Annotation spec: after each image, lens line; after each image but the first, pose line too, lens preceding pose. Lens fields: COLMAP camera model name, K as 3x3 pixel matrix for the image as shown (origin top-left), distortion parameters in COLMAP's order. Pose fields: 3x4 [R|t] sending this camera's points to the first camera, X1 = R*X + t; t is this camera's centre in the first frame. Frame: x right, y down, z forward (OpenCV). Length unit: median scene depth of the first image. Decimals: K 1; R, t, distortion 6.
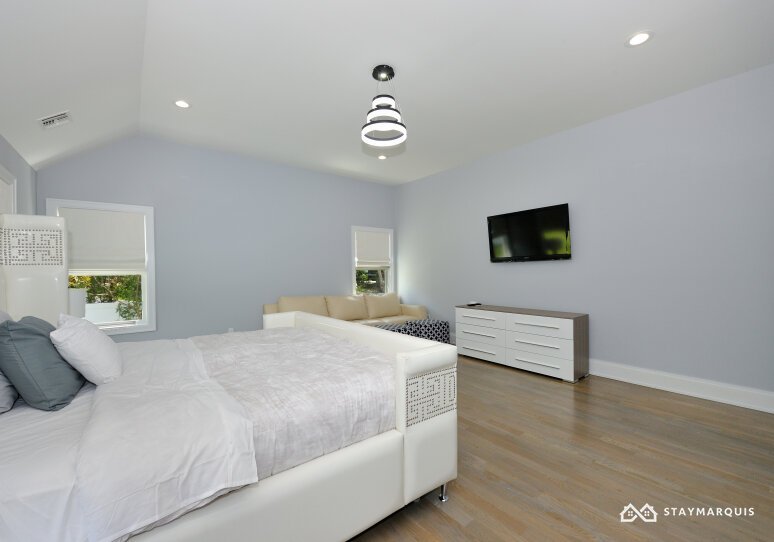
lens RADIAL K [[333.3, 0, 368.6], [0, 333.3, 272.8], [0, 0, 1]] dist [0.020933, -0.000008]
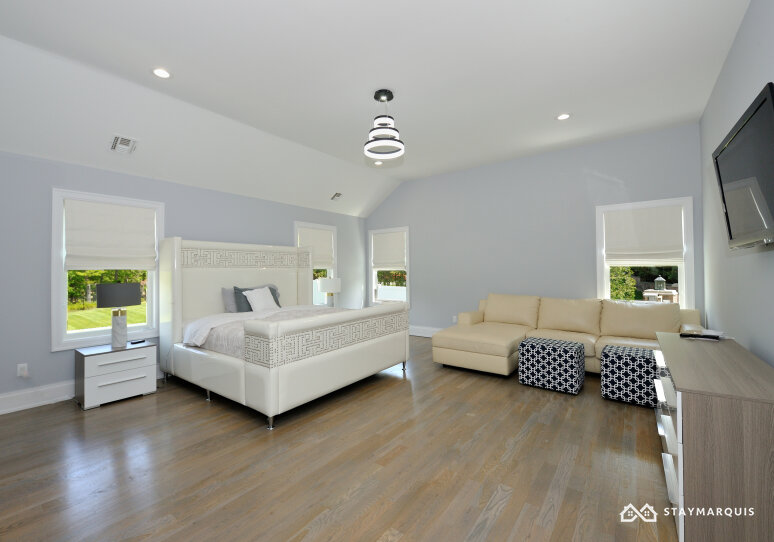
lens RADIAL K [[337.7, 0, 387.0], [0, 337.7, 271.0], [0, 0, 1]] dist [-0.000483, 0.000025]
pose [[0.270507, 0.007882, -0.962686, 1.145761], [-0.001493, 0.999969, 0.007767, -0.007899], [0.962717, -0.000664, 0.270510, 0.717383]]
